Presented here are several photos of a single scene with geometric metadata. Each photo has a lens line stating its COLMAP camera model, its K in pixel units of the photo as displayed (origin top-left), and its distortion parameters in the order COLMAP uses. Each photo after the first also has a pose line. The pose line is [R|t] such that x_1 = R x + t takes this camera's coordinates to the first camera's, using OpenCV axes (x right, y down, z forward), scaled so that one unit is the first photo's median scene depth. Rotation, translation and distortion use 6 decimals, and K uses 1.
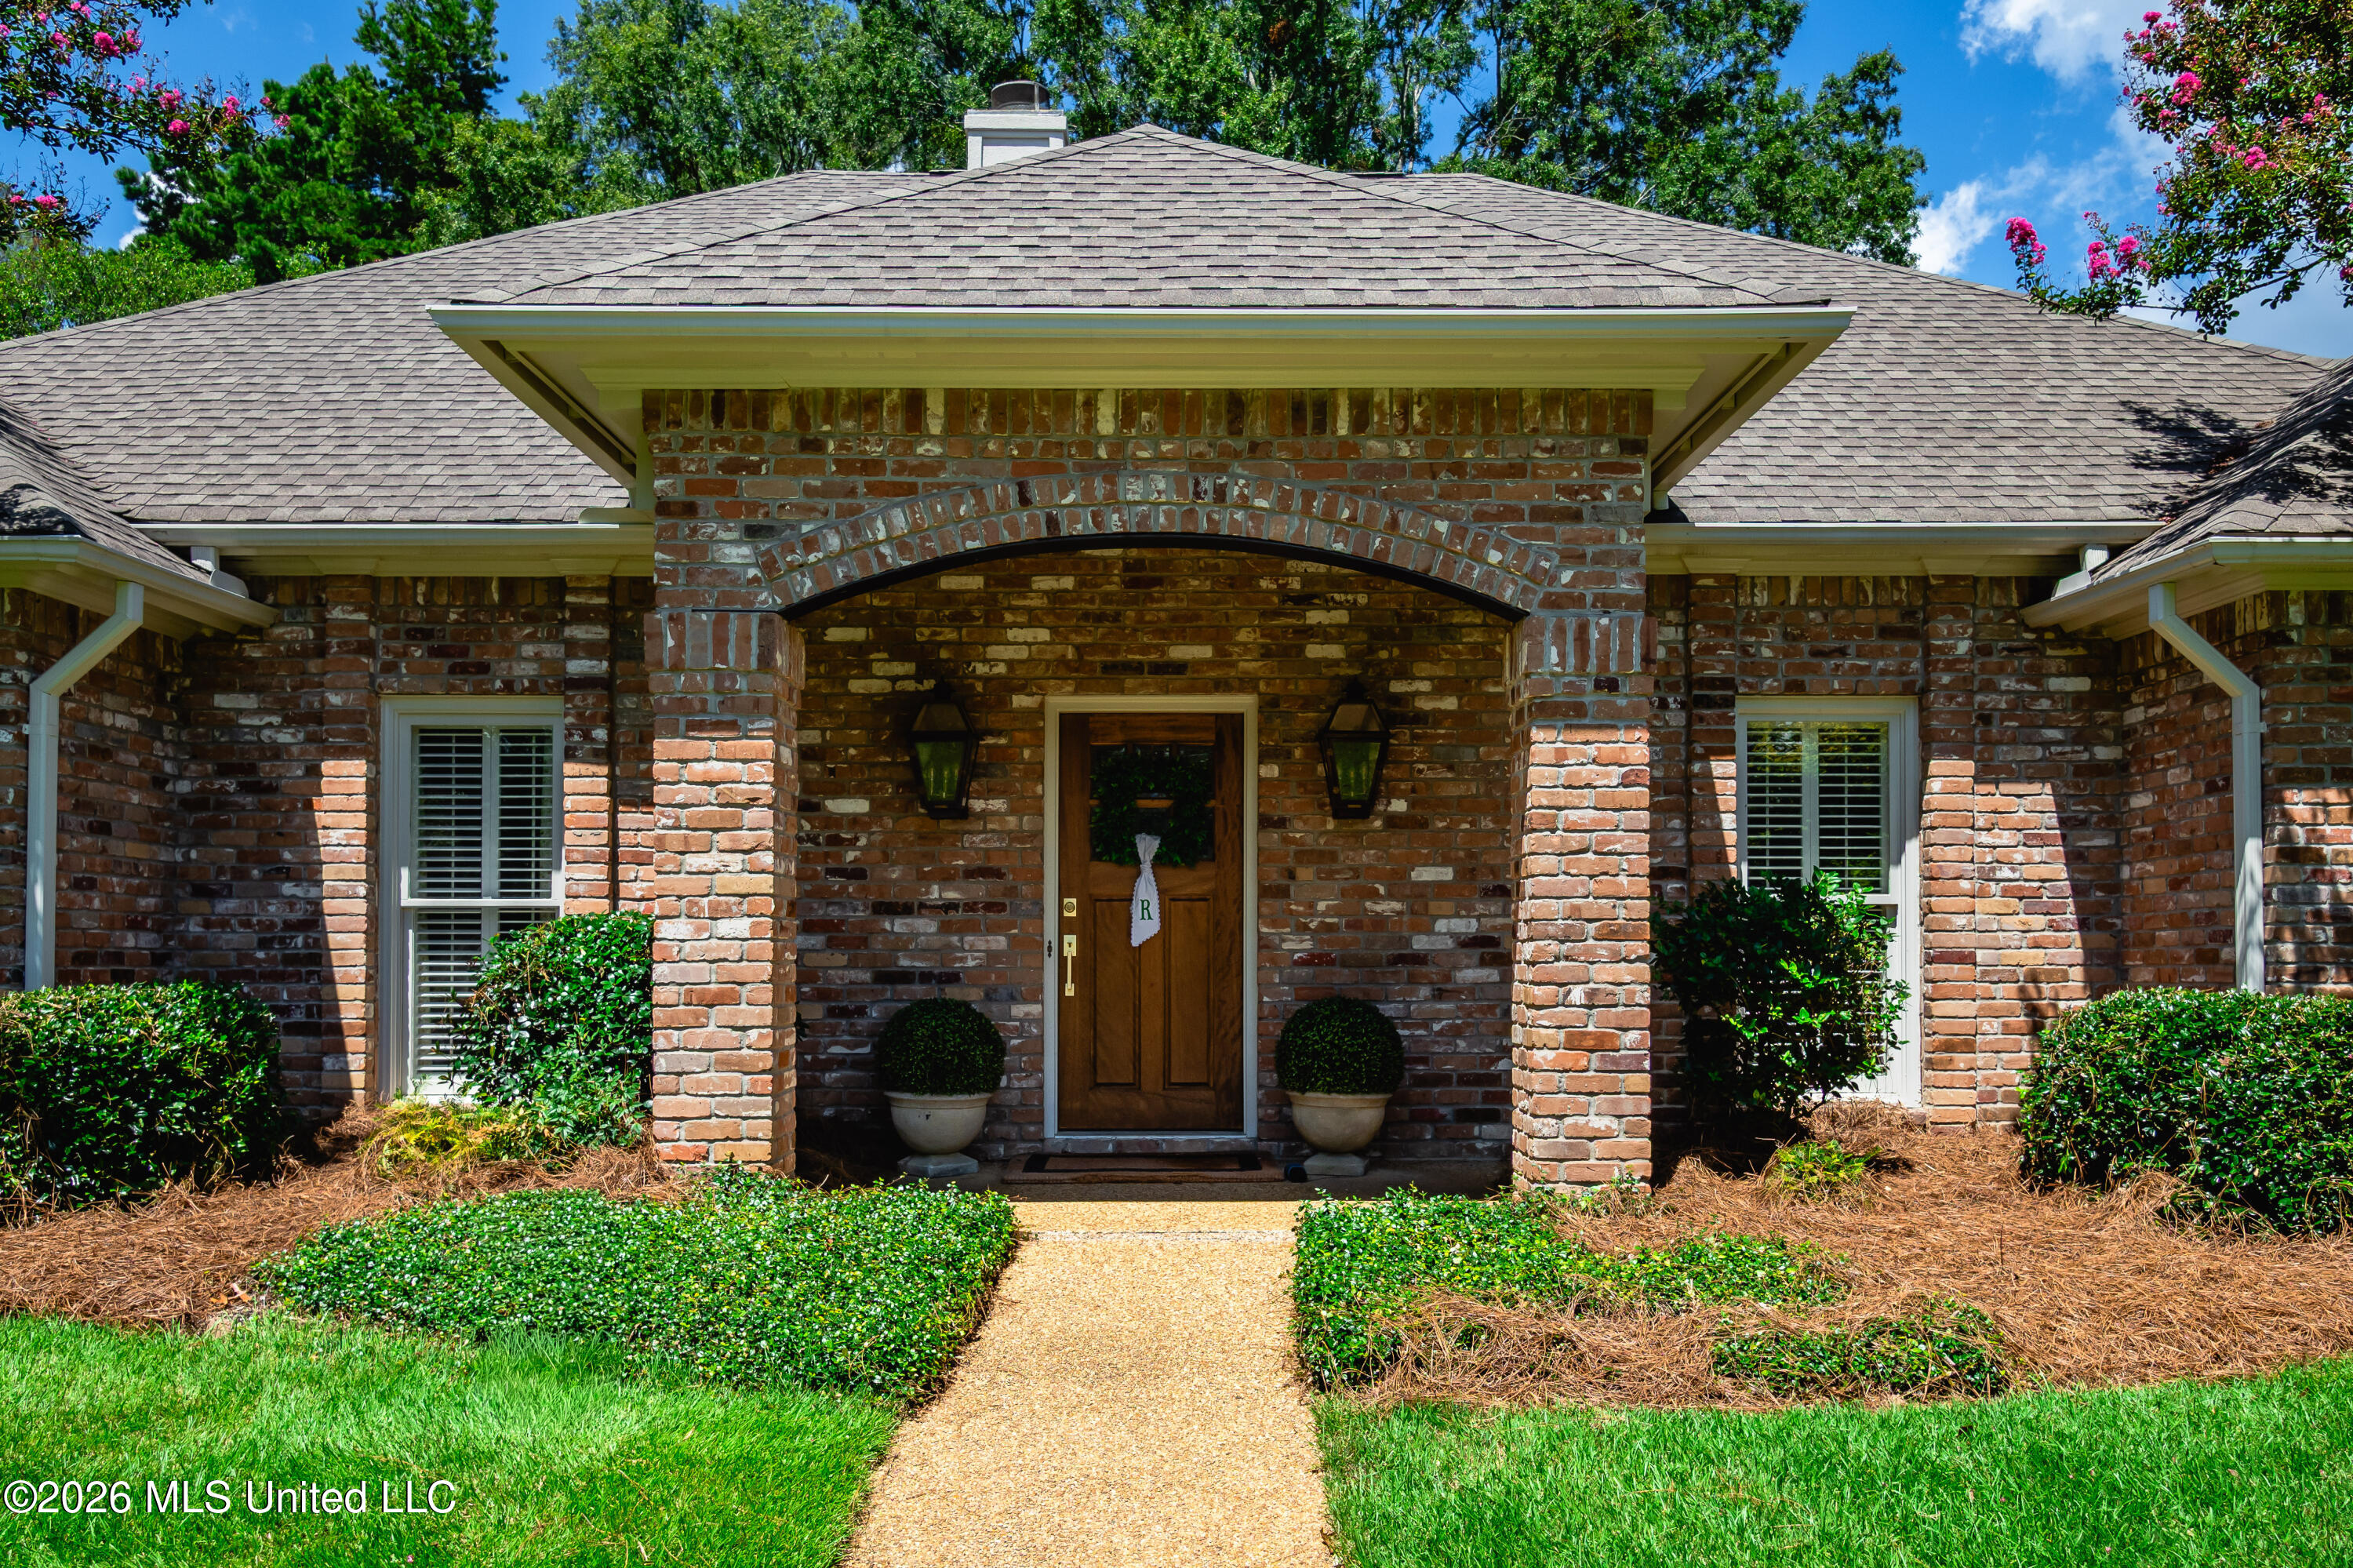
lens RADIAL K [[1919.9, 0, 1169.9], [0, 1919.9, 913.7], [0, 0, 1]] dist [0.008561, 0.000611]
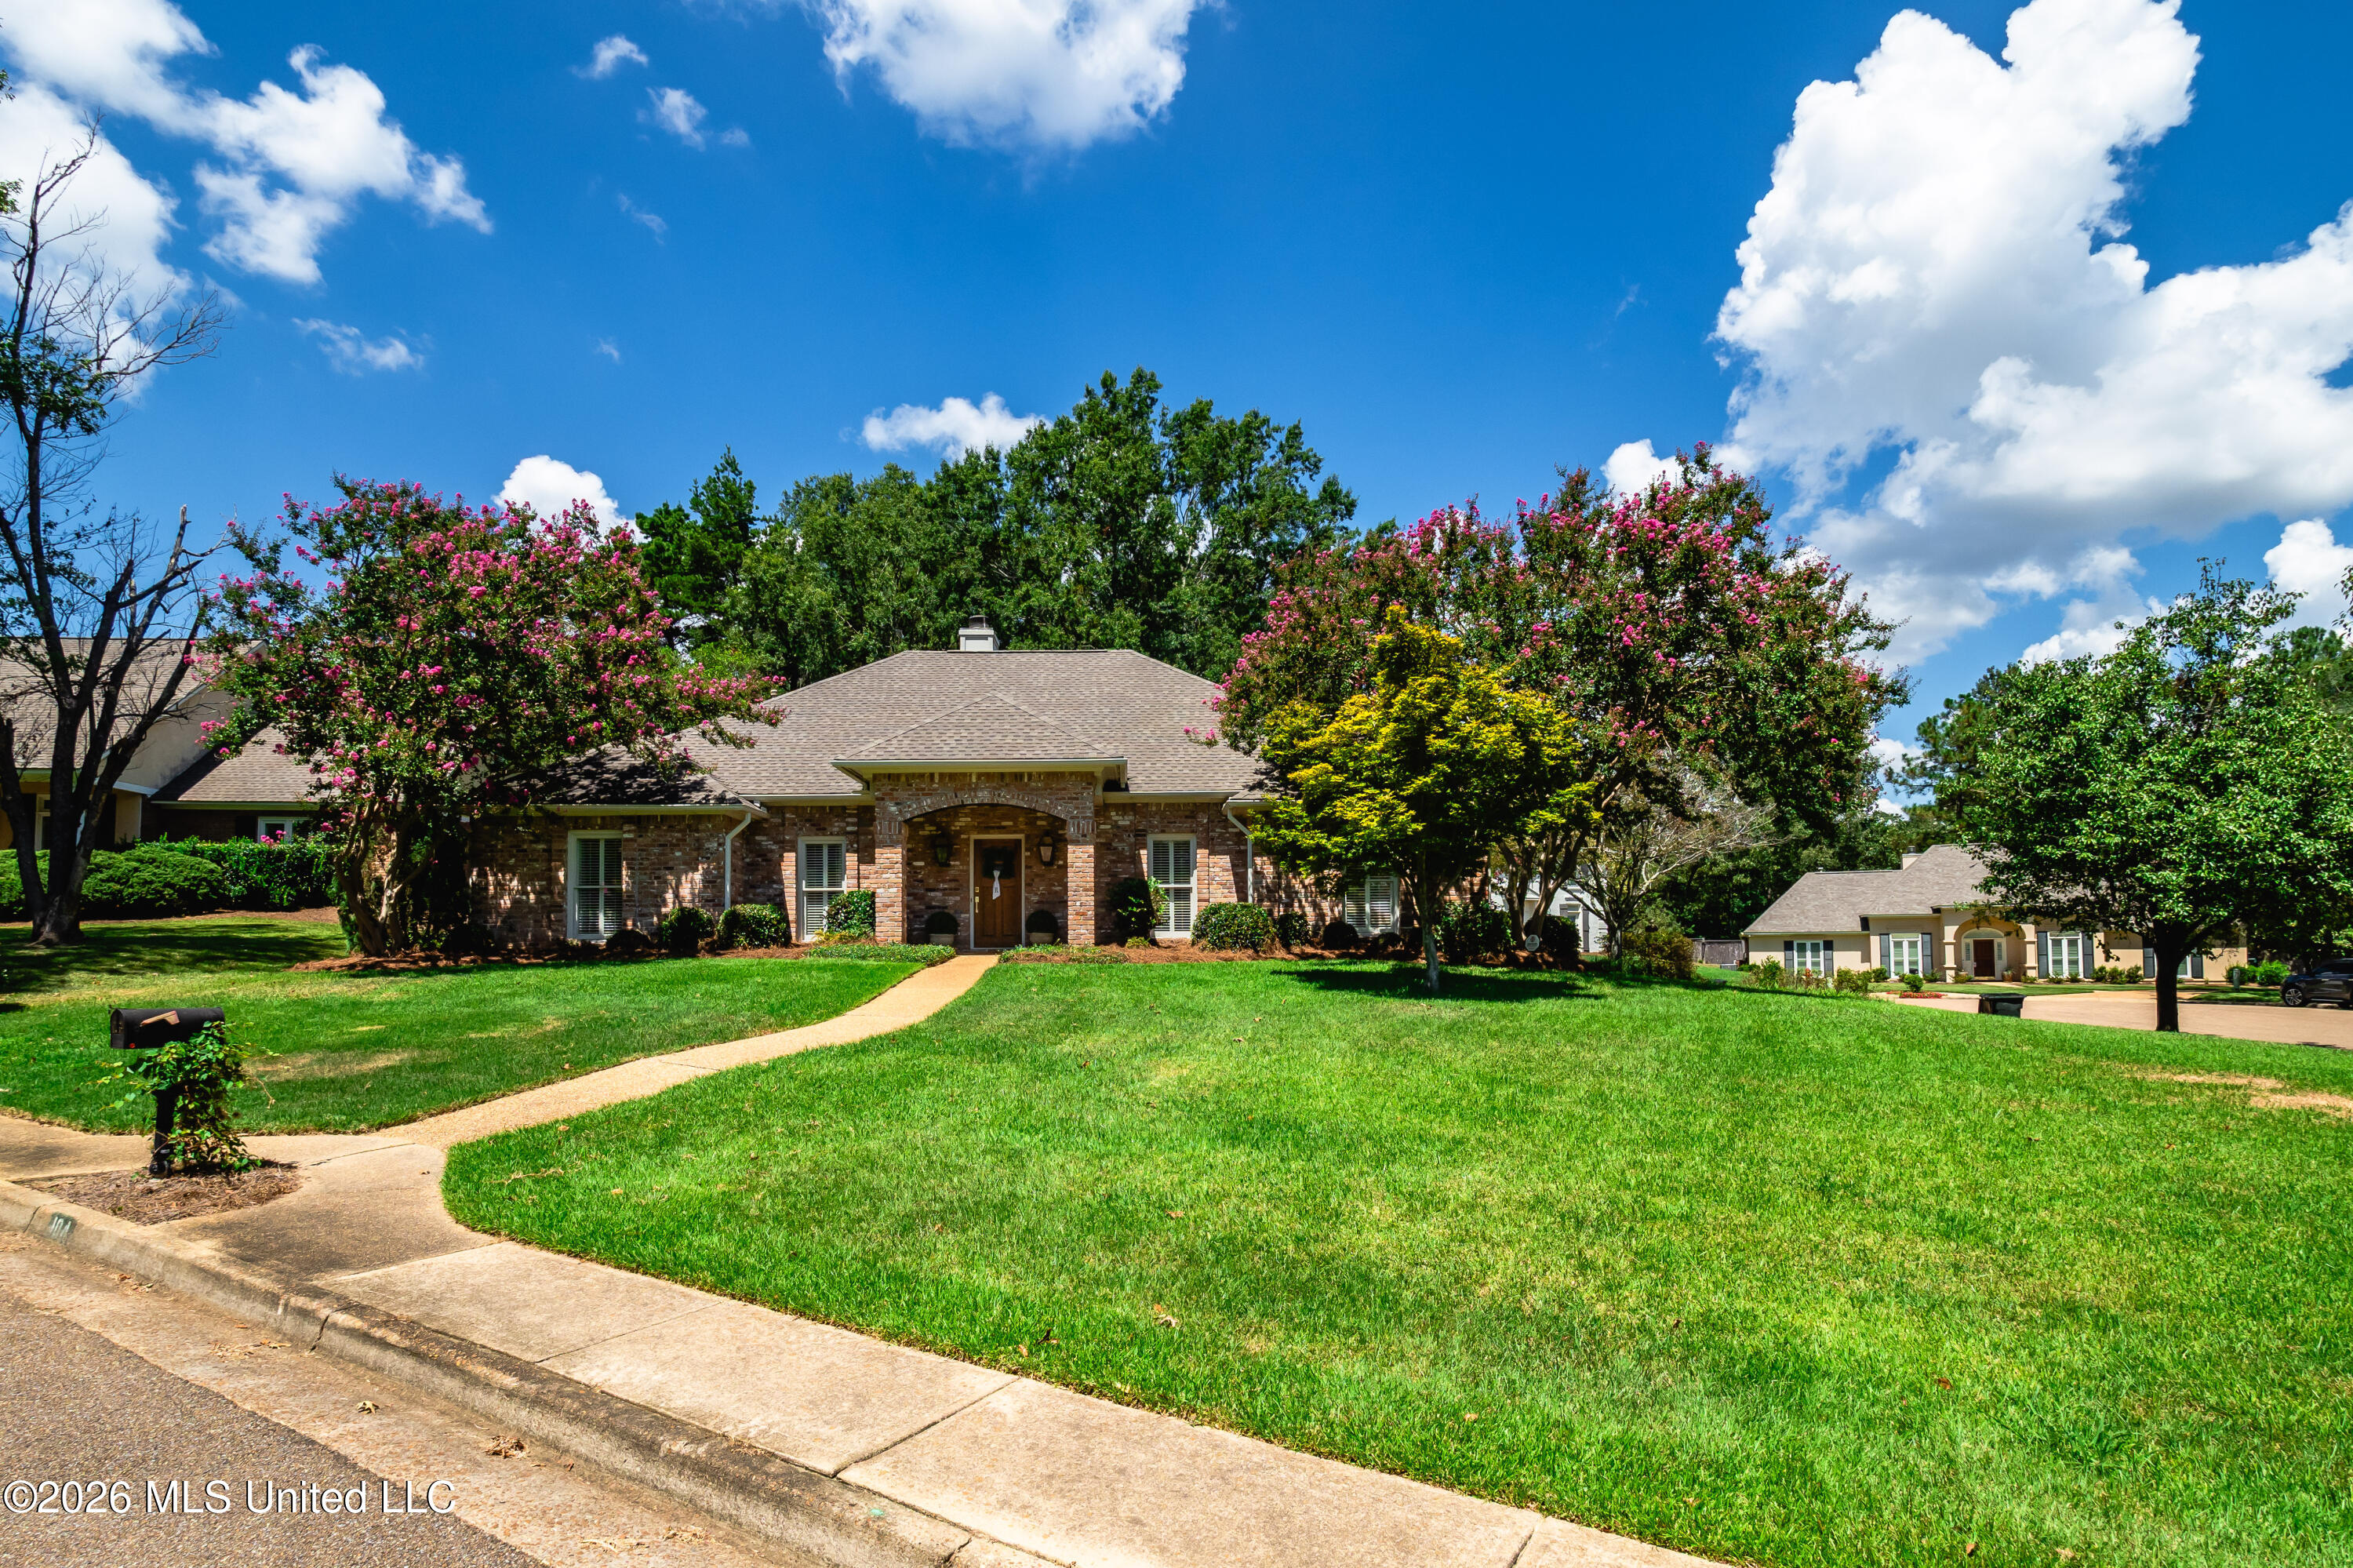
lens RADIAL K [[1251.9, 0, 1166.3], [0, 1251.9, 918.9], [0, 0, 1]] dist [-0.002130, -0.000070]
pose [[0.999727, -0.008468, 0.021772, 0.287438], [0.008733, 0.999889, -0.012098, 0.094204], [-0.021668, 0.012285, 0.999690, -1.601595]]
